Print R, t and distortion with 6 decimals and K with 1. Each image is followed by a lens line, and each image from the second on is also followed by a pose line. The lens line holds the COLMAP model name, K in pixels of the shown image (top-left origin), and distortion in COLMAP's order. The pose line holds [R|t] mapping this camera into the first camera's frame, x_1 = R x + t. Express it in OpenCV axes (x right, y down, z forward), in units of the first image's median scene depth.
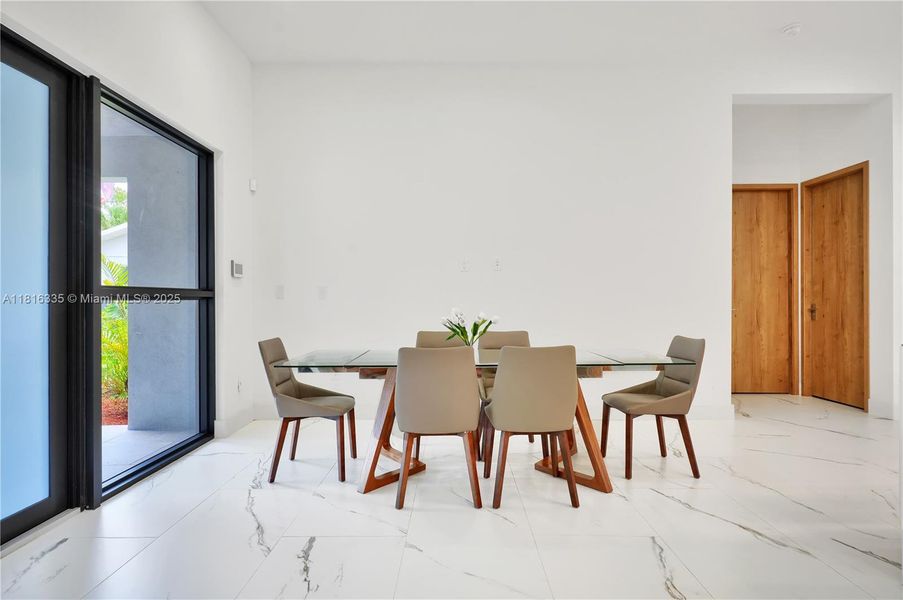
lens RADIAL K [[494.0, 0, 436.5], [0, 494.0, 301.8], [0, 0, 1]] dist [0.002879, 0.001029]
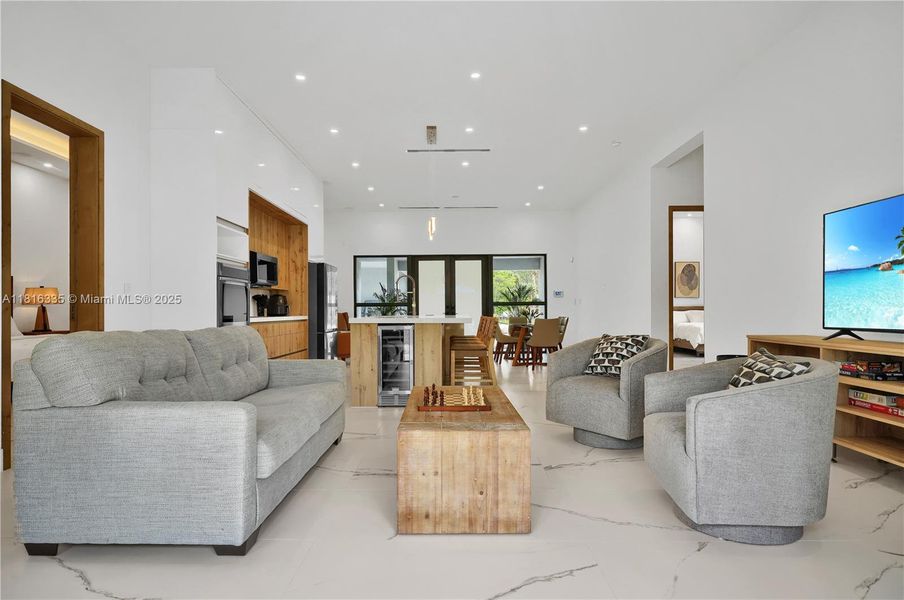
lens RADIAL K [[406.6, 0, 438.7], [0, 406.6, 304.3], [0, 0, 1]] dist [0.000336, 0.000008]
pose [[0.009102, -0.000949, -0.999958, 1.956770], [-0.000205, 1.000000, -0.000951, -0.006025], [0.999959, 0.000214, 0.009102, 0.362649]]
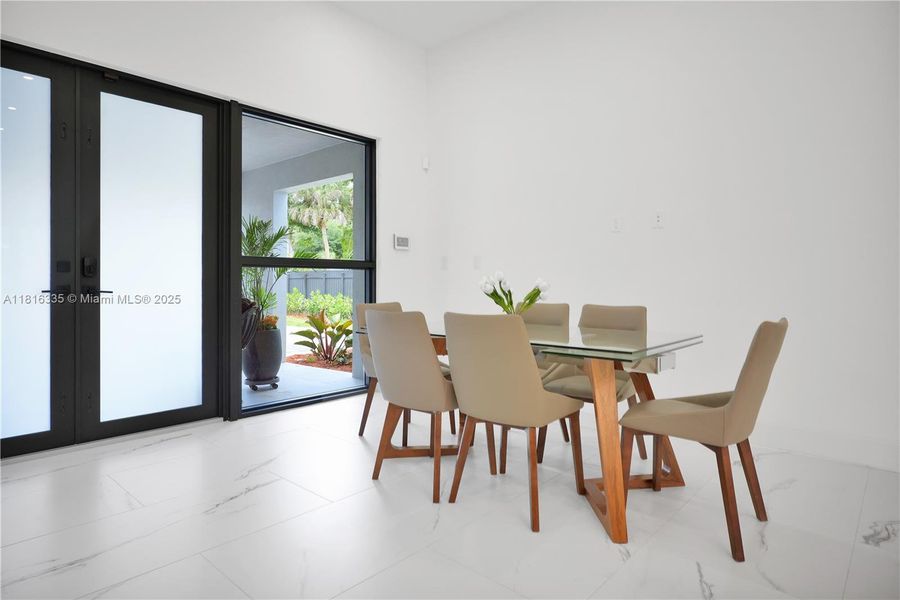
lens RADIAL K [[505.8, 0, 451.0], [0, 505.8, 288.0], [0, 0, 1]] dist [-0.003160, -0.000263]
pose [[0.751192, 0.009237, -0.660019, 0.458864], [-0.005275, 0.999954, 0.007991, 0.028404], [0.660063, -0.002522, 0.751206, 0.249729]]
